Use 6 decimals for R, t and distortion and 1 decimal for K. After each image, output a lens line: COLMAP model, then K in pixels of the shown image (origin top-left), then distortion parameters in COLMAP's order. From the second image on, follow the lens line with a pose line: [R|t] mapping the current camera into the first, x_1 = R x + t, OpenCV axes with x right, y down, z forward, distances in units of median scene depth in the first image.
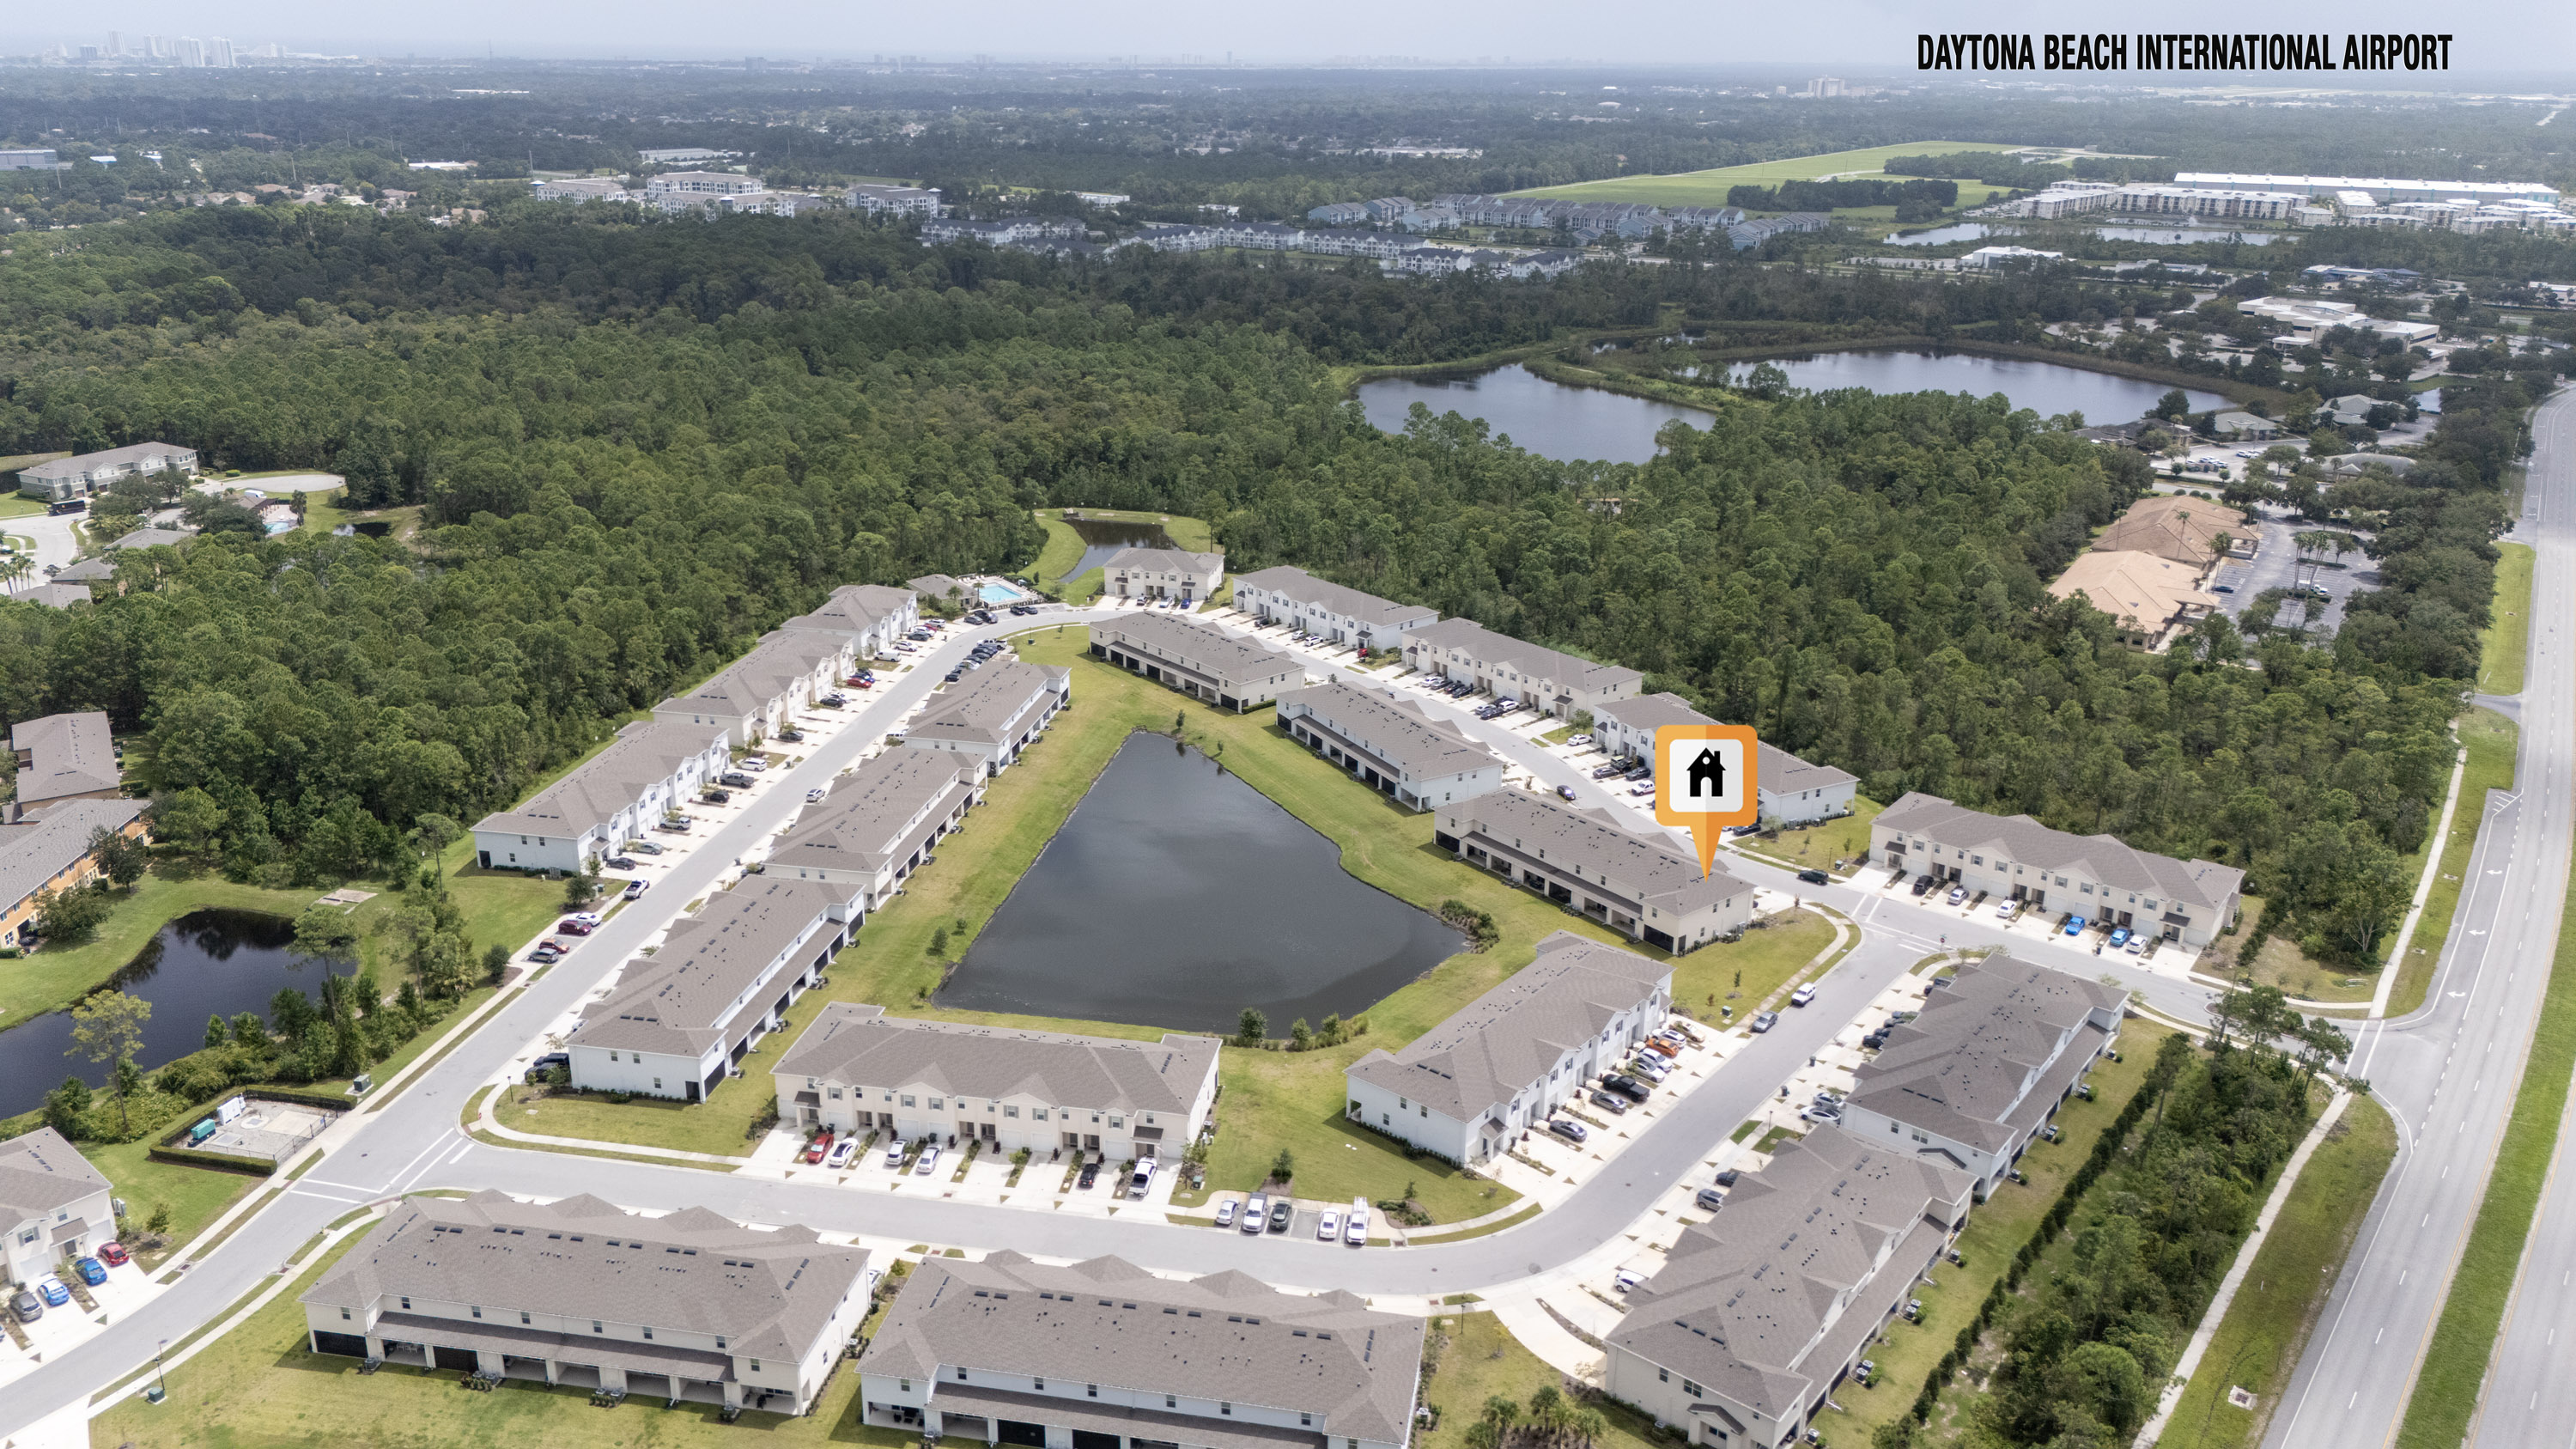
lens RADIAL K [[1873.2, 0, 1288.0], [0, 1873.2, 724.5], [0, 0, 1]] dist [0.099971, -0.134929]
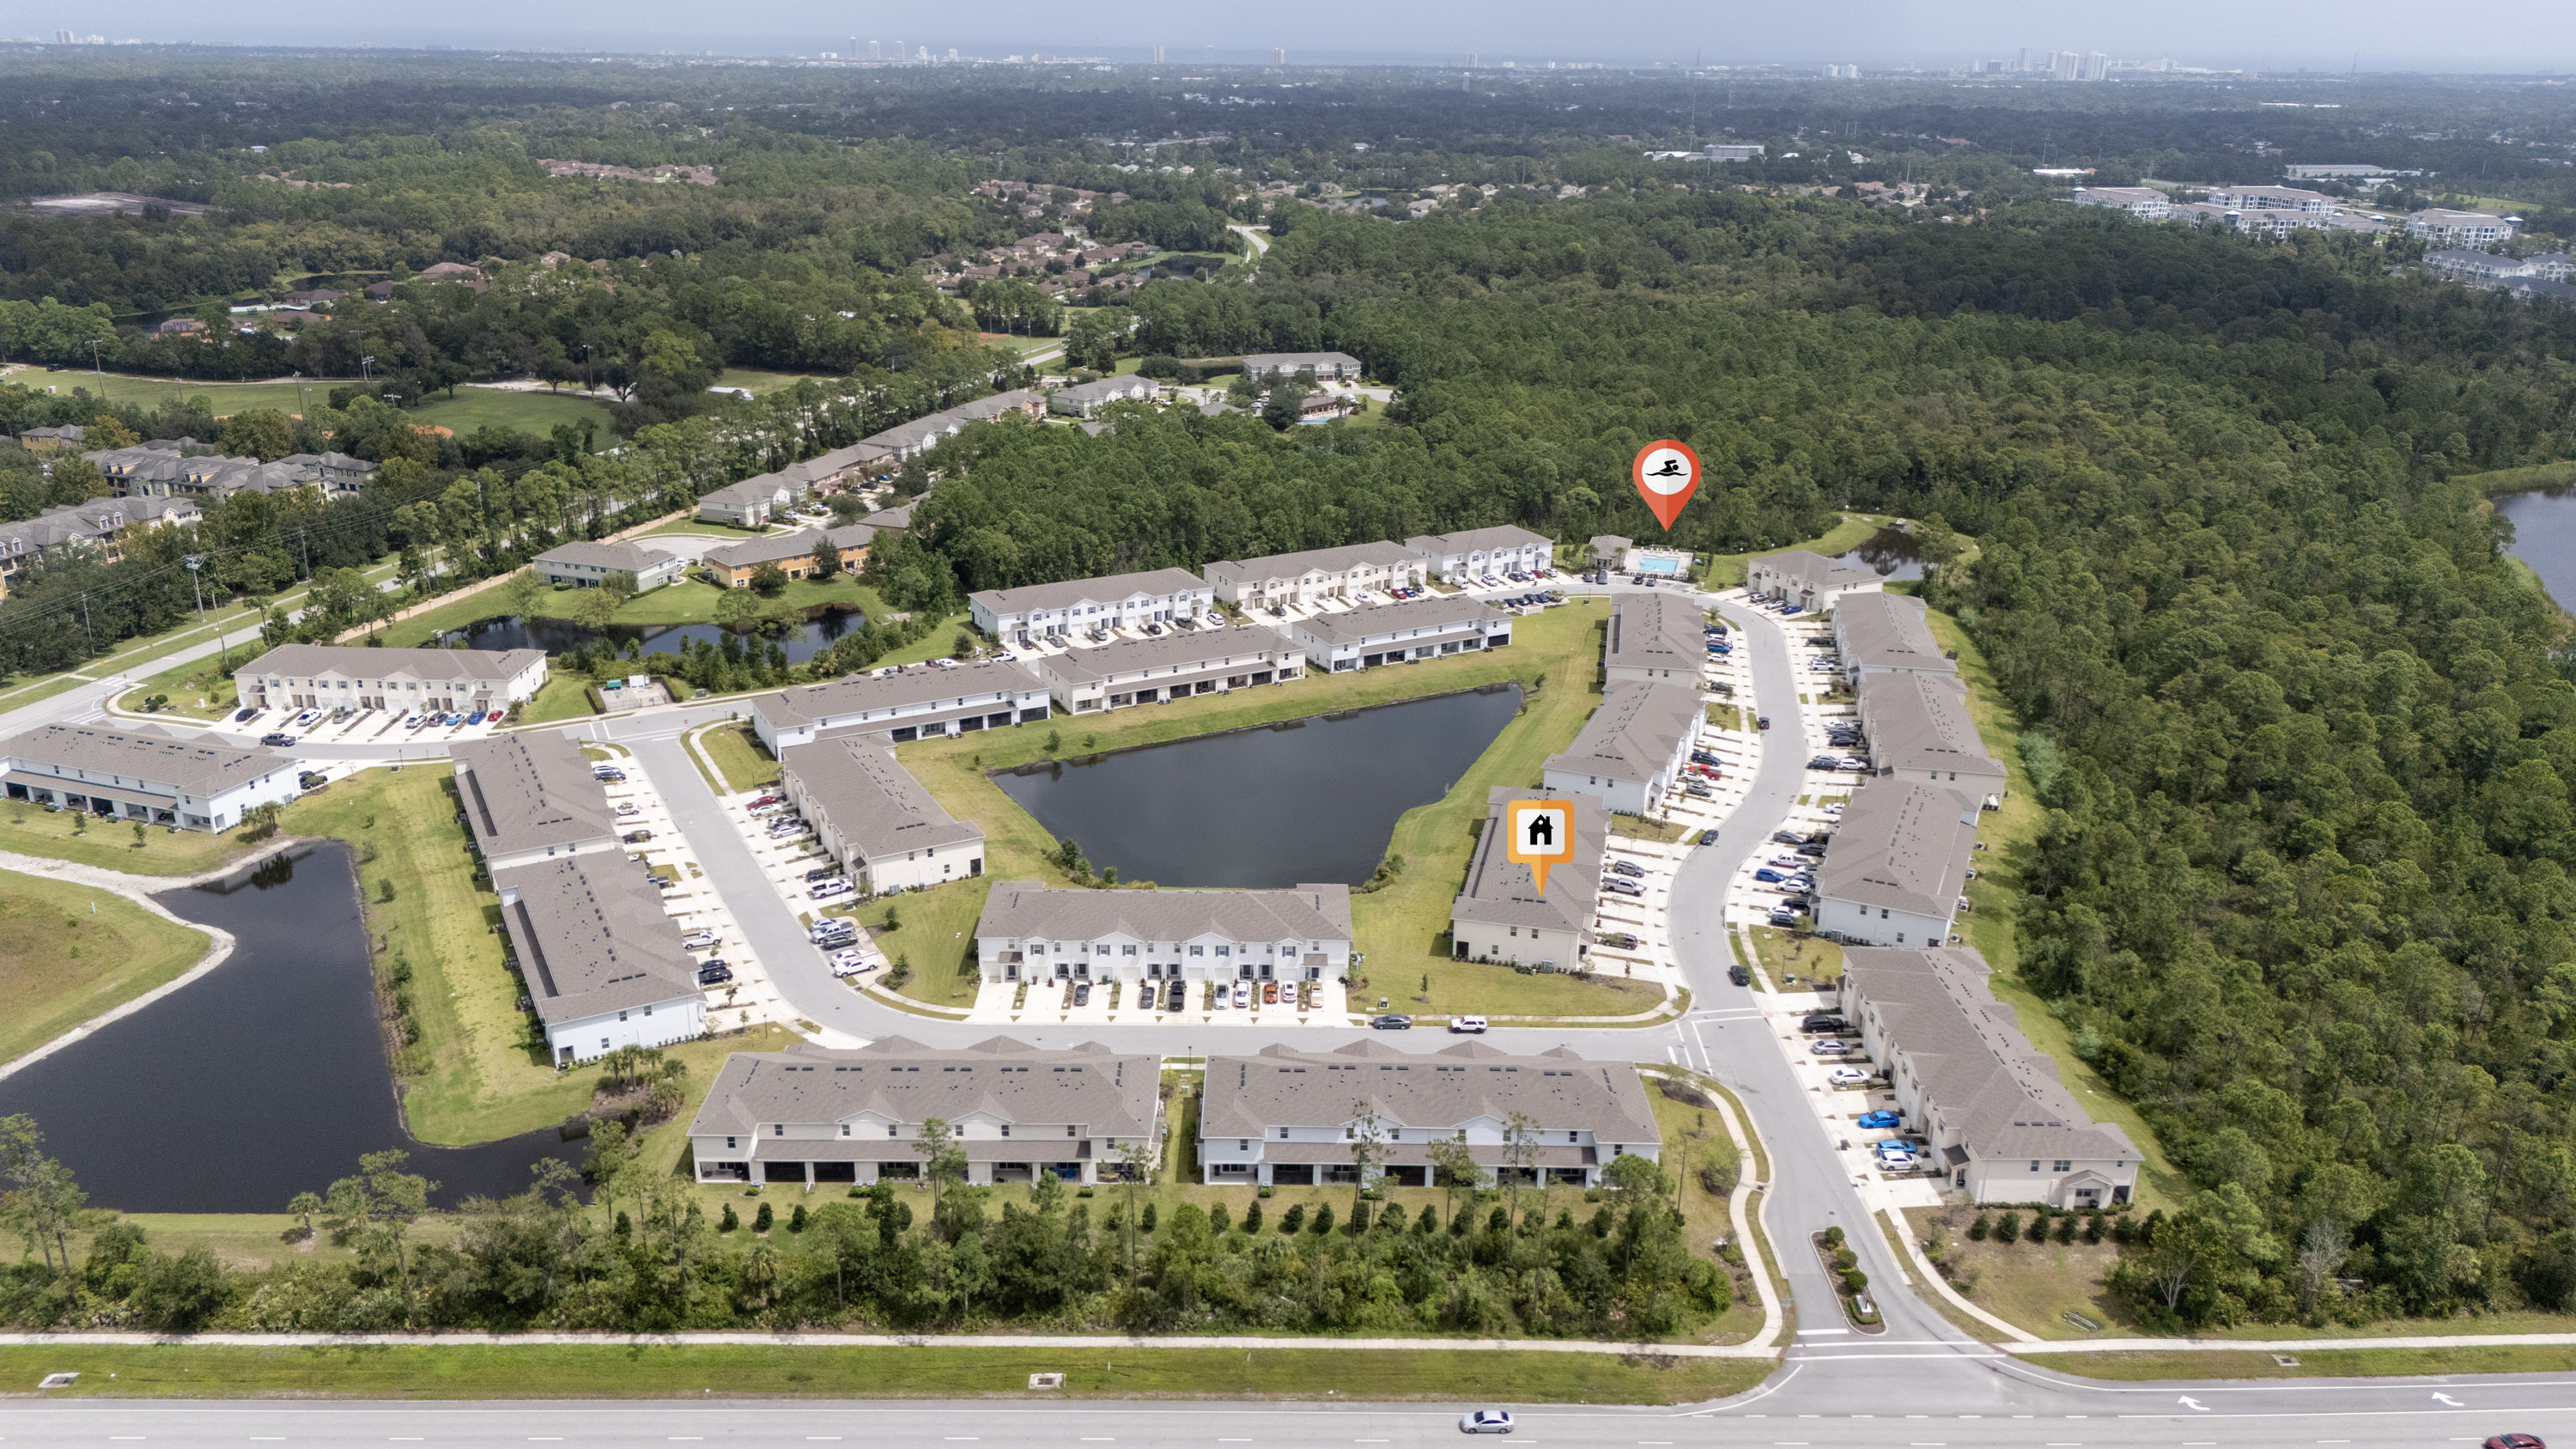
lens RADIAL K [[1873.2, 0, 1288.0], [0, 1873.2, 724.5], [0, 0, 1]] dist [0.099971, -0.134929]
pose [[0.626184, 0.262866, -0.734027, 0.727195], [-0.268153, 0.956628, 0.113826, -0.070544], [0.732112, 0.125555, 0.669513, 0.236313]]
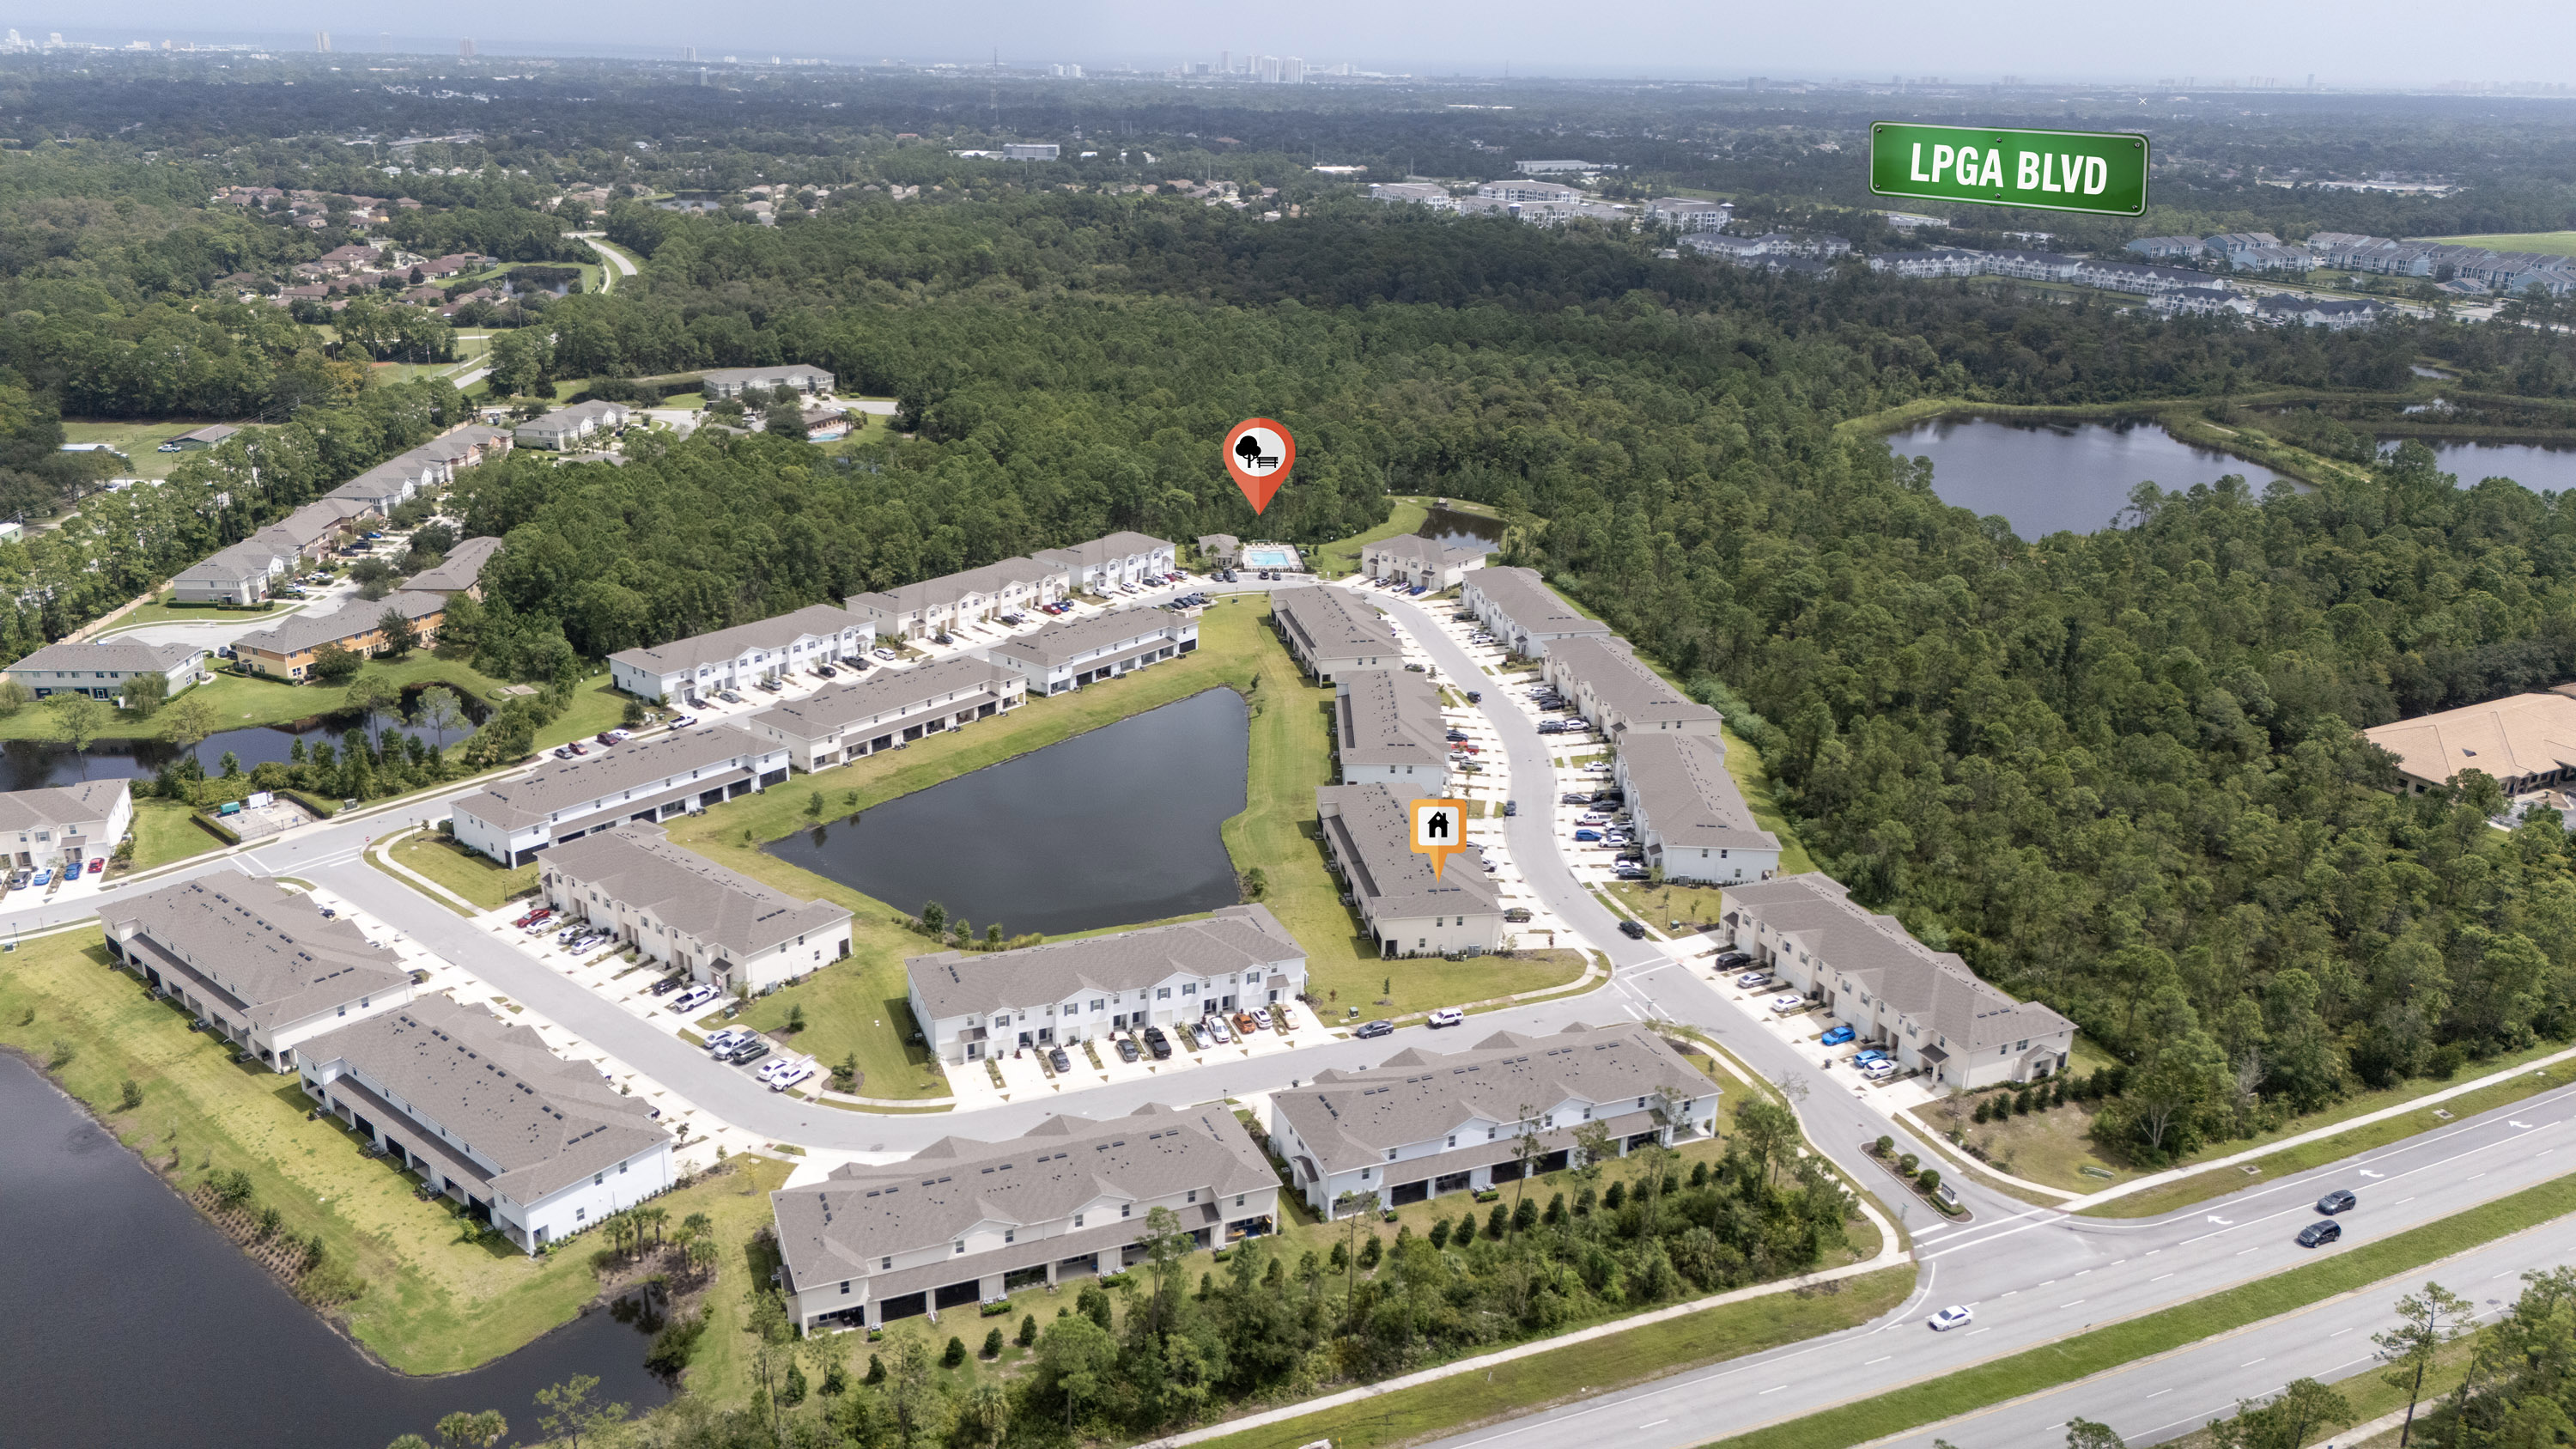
lens RADIAL K [[1873.2, 0, 1288.0], [0, 1873.2, 724.5], [0, 0, 1]] dist [0.099971, -0.134929]
pose [[0.874343, 0.171077, -0.454155, 0.514261], [-0.175648, 0.983917, 0.032474, -0.018931], [0.452406, 0.051378, 0.890331, 0.081067]]
